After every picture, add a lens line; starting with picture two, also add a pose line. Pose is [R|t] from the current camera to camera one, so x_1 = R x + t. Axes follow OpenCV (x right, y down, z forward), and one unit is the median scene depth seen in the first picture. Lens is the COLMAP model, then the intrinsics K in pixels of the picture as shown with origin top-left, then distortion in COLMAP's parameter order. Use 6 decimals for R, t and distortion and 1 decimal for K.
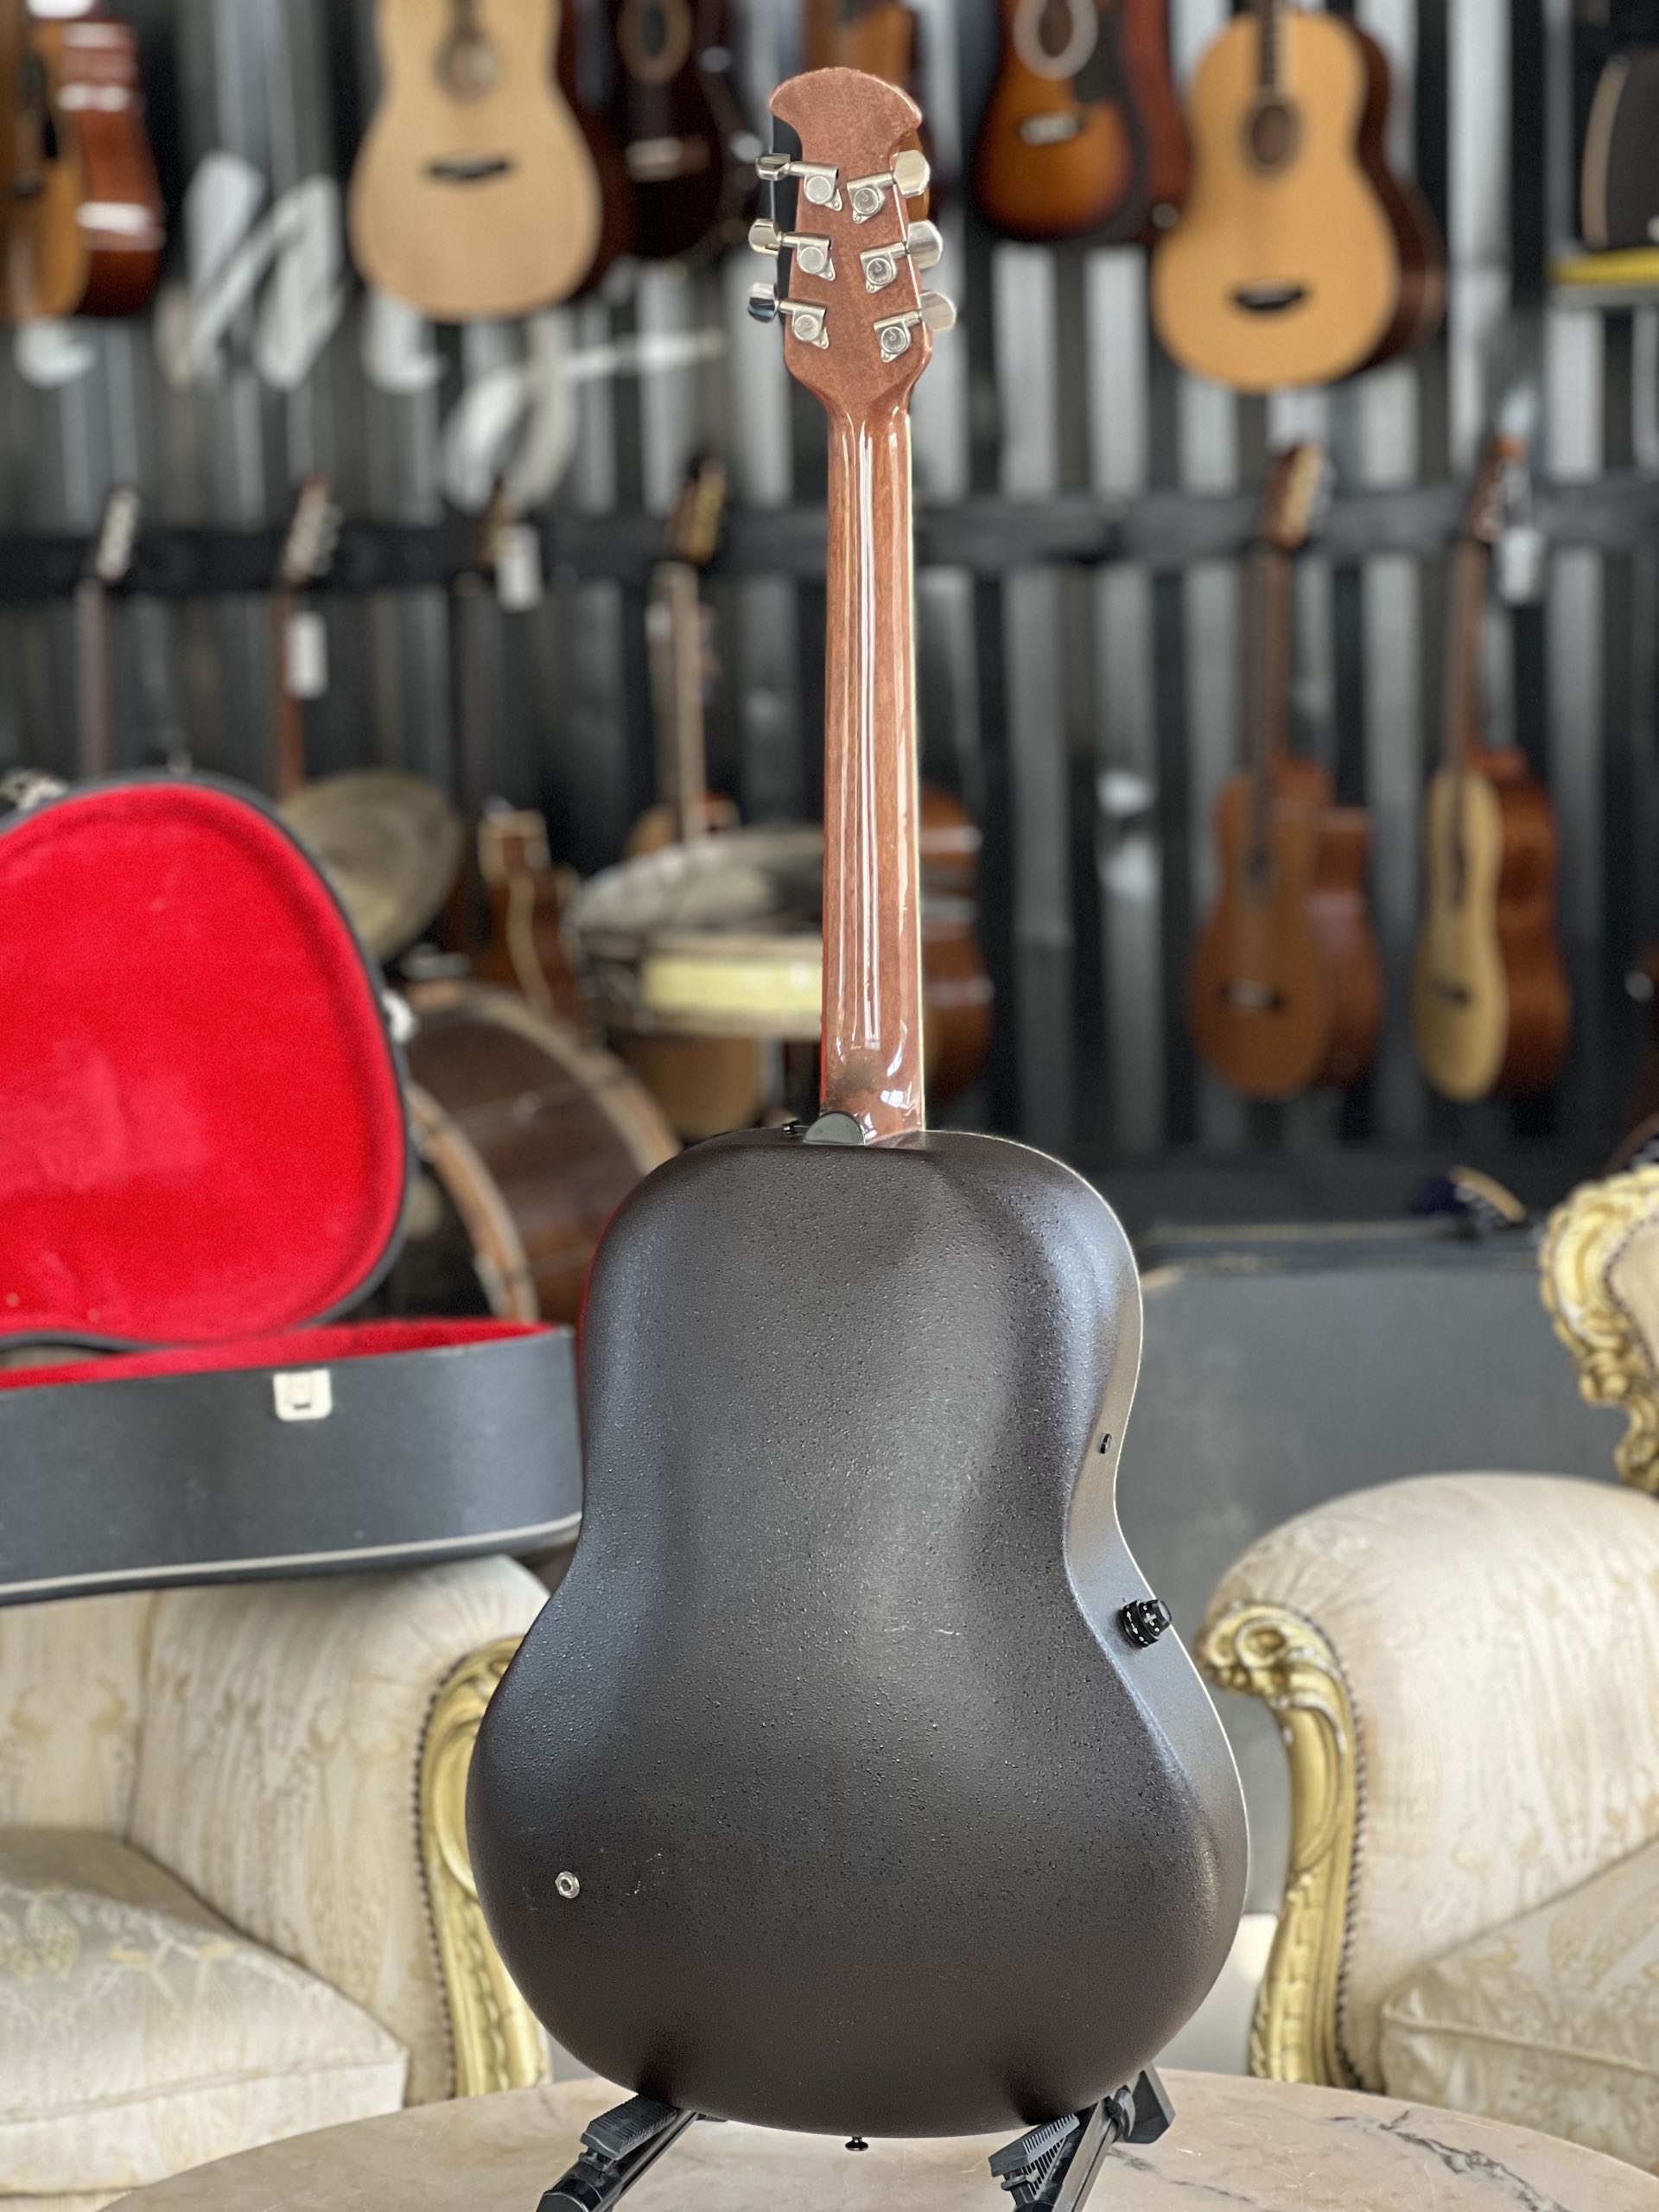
lens RADIAL K [[5308.6, 0, 834.7], [0, 5308.6, 1178.3], [0, 0, 1]] dist [0.380563, -0.261340]
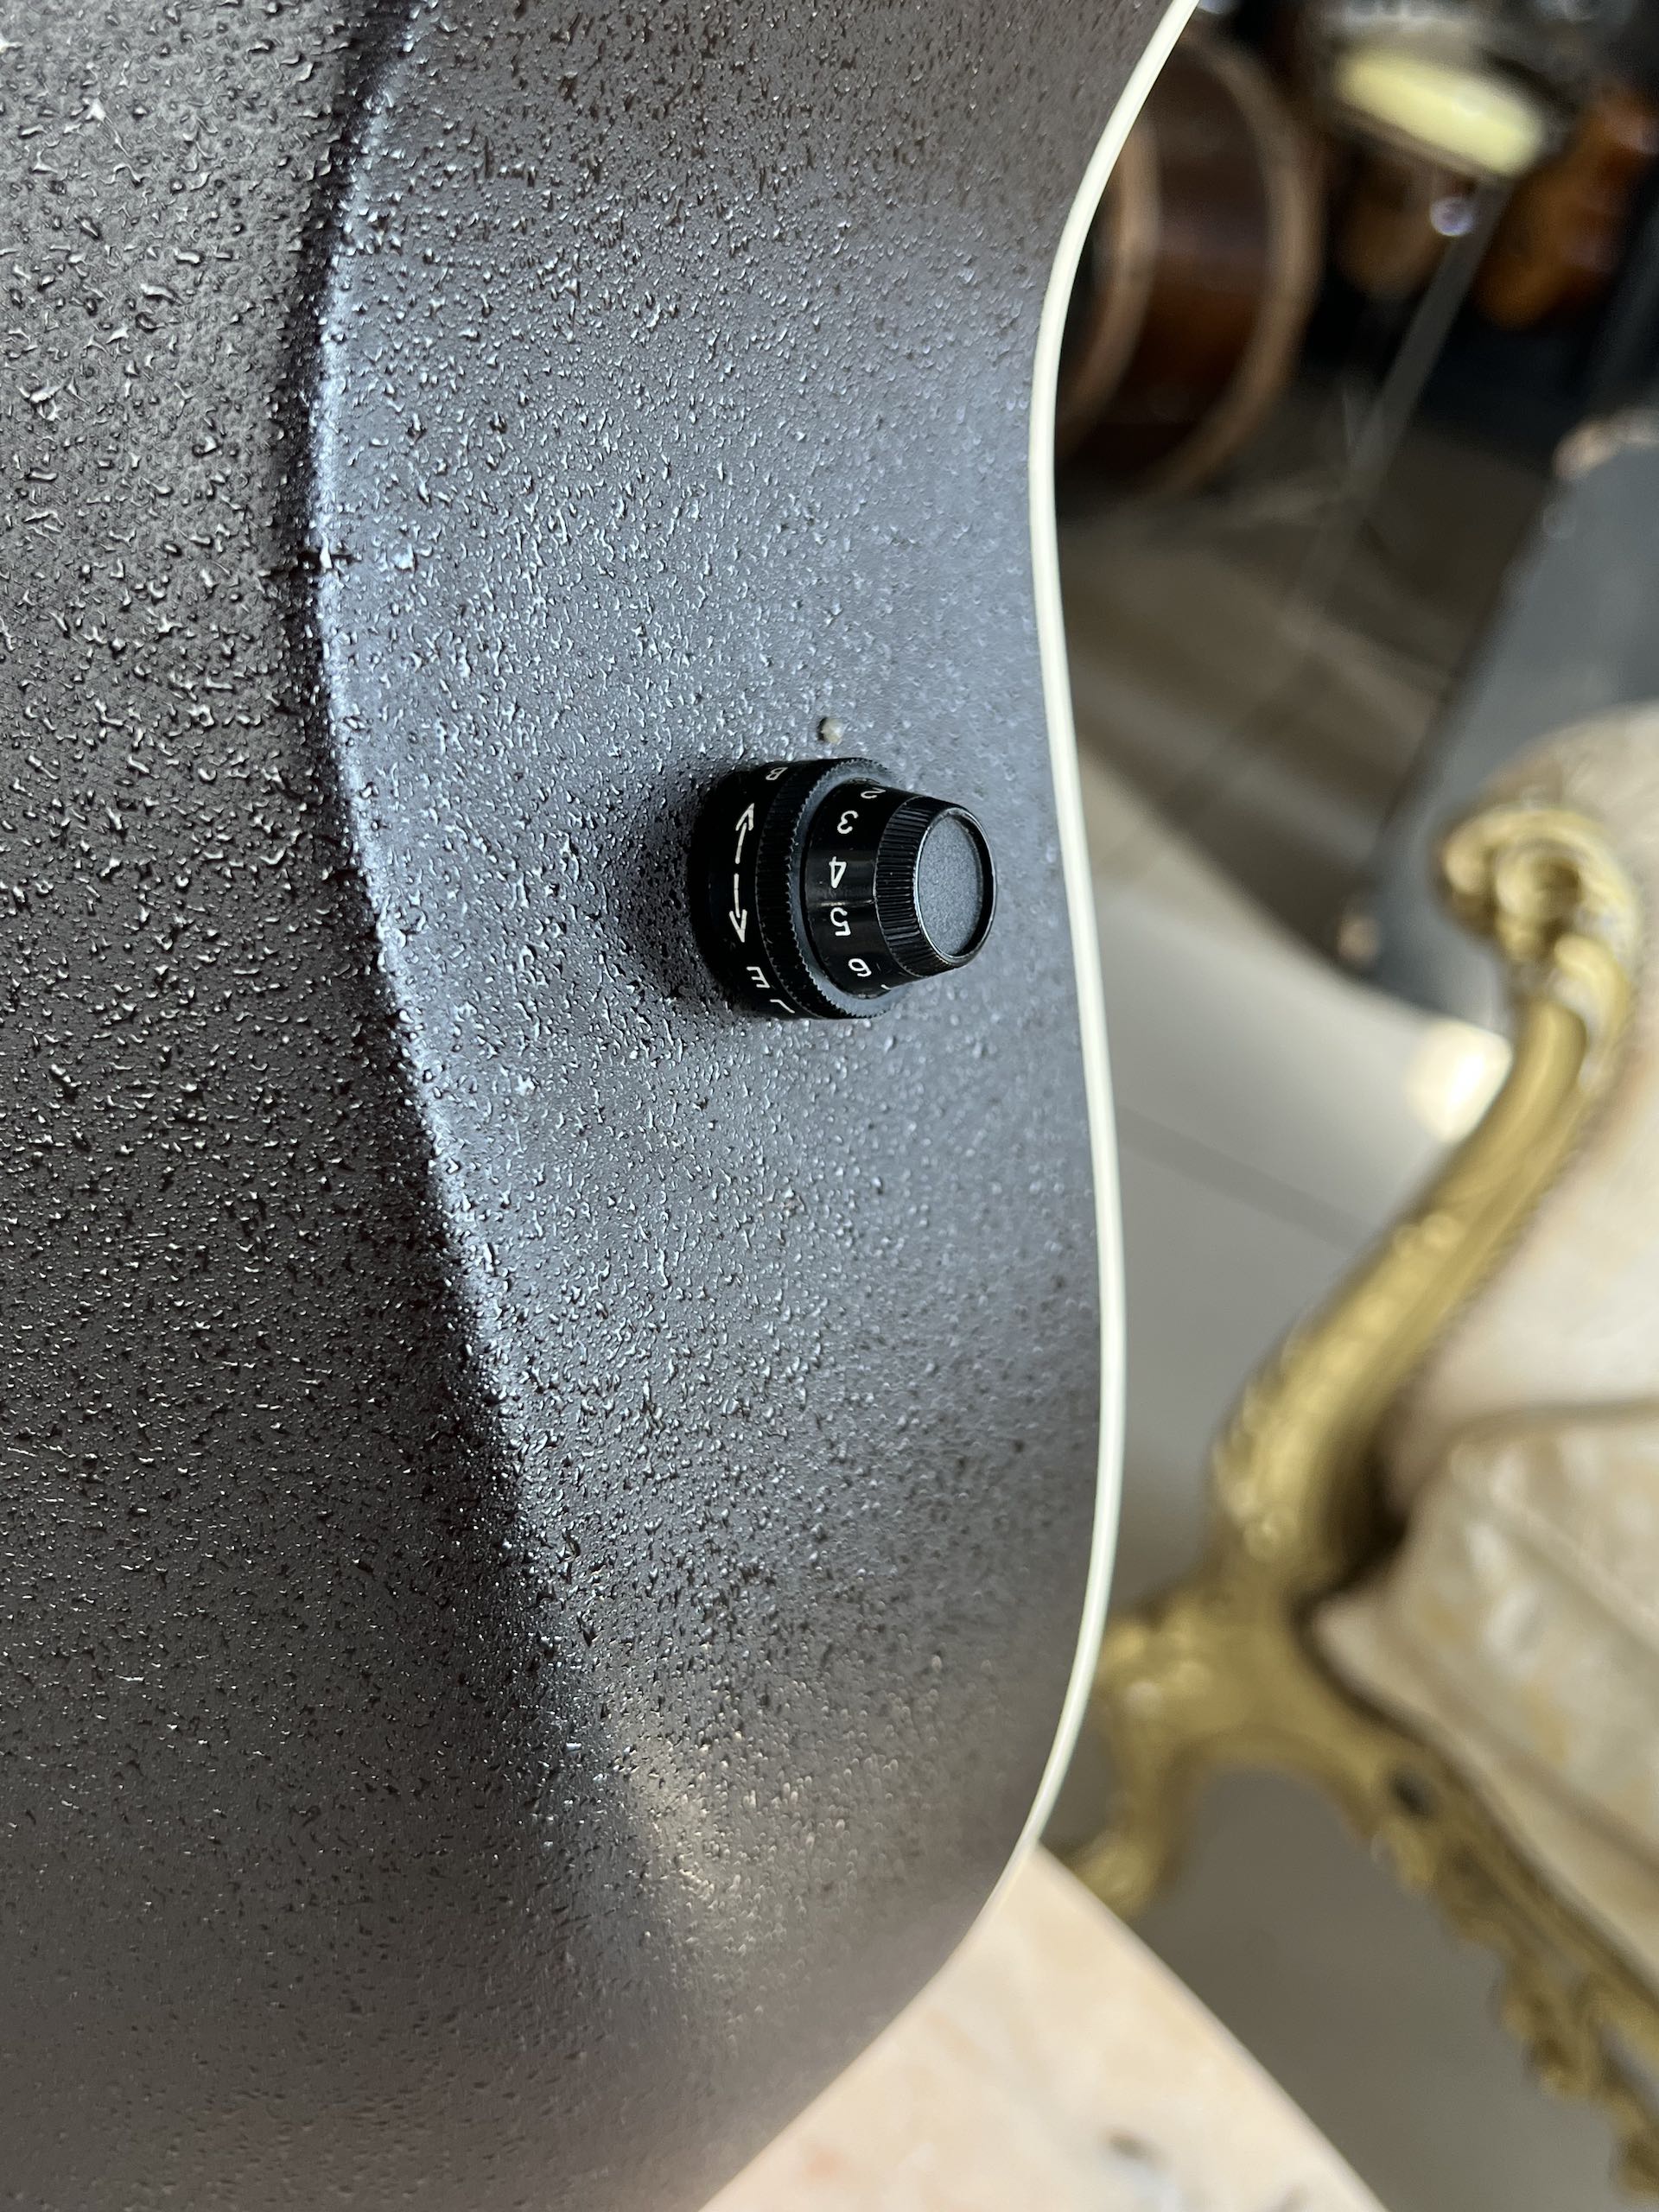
lens RADIAL K [[2207.4, 0, 829.5], [0, 2207.4, 1106.0], [0, 0, 1]] dist [0.046527, 0.004815]
pose [[0.897111, 0.416155, -0.148345, 0.055370], [-0.342750, 0.867436, 0.360661, 0.046685], [0.278771, -0.272708, 0.920824, 0.735587]]
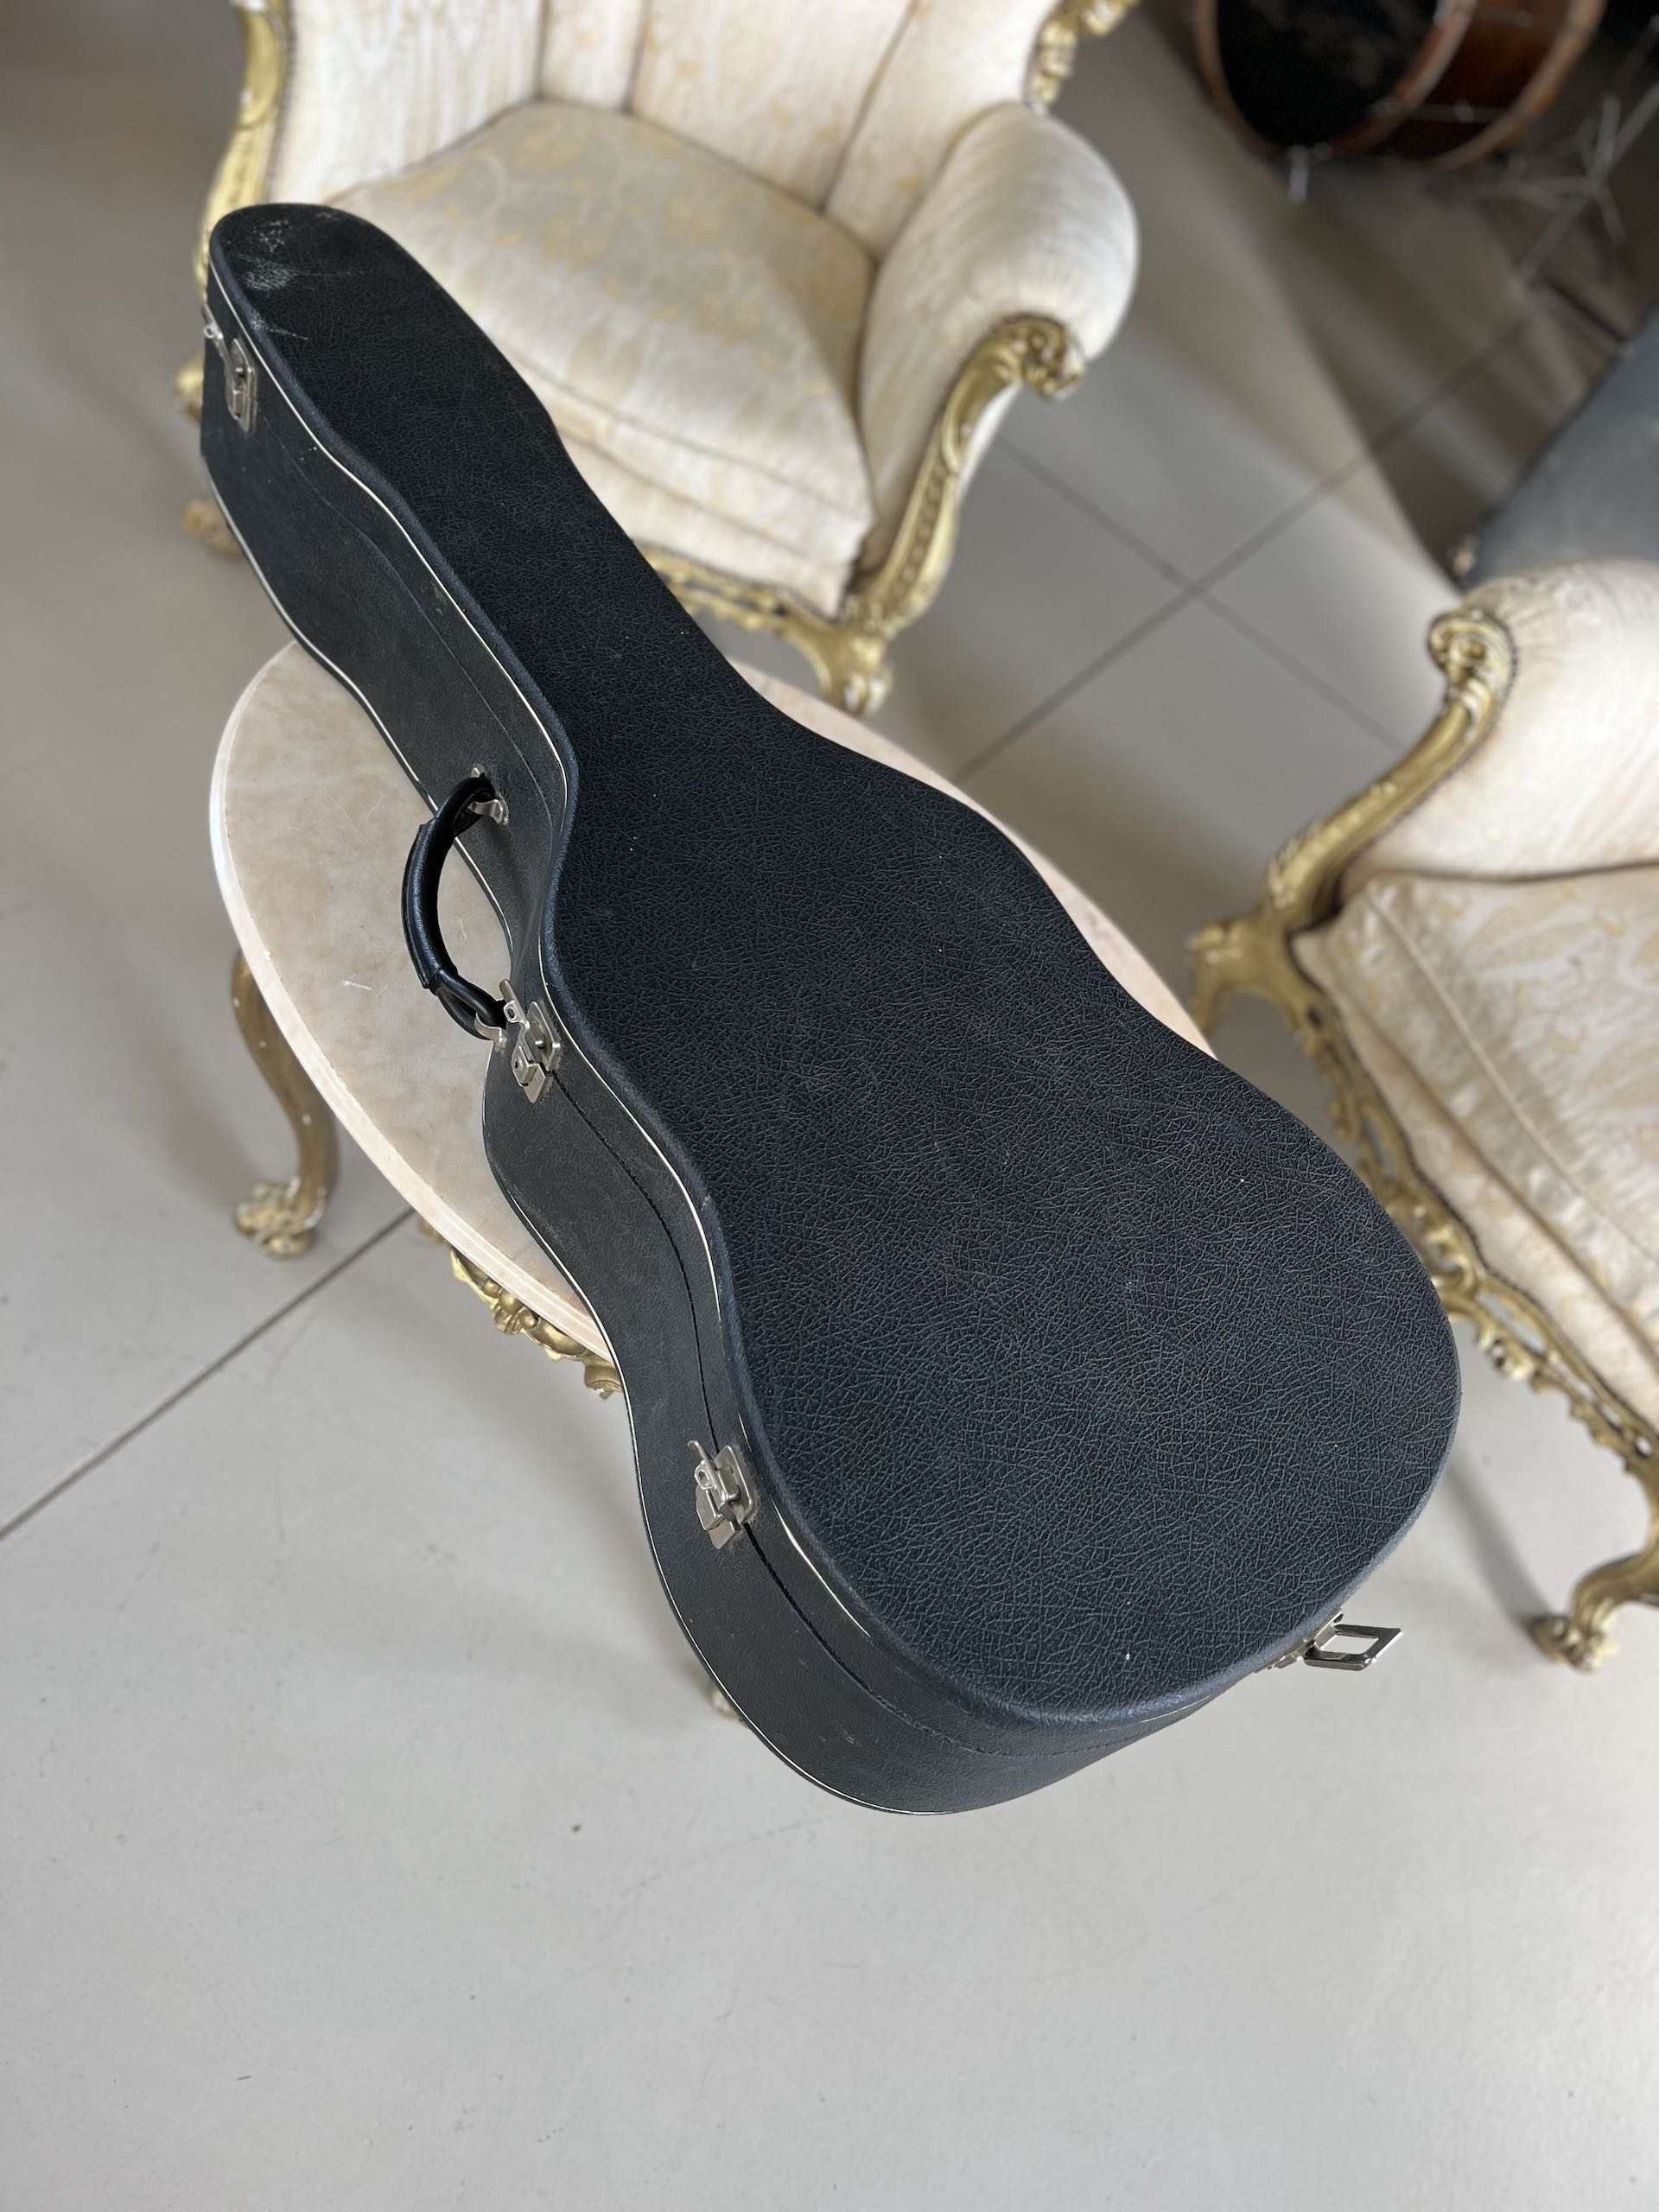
lens RADIAL K [[1704.9, 0, 829.5], [0, 1704.9, 1106.0], [0, 0, 1]] dist [0.004290, 0.003269]
pose [[0.788106, 0.613020, -0.055639, 0.045864], [-0.417510, 0.598789, 0.683475, -0.074979], [0.452300, -0.515421, 0.727851, 0.537548]]
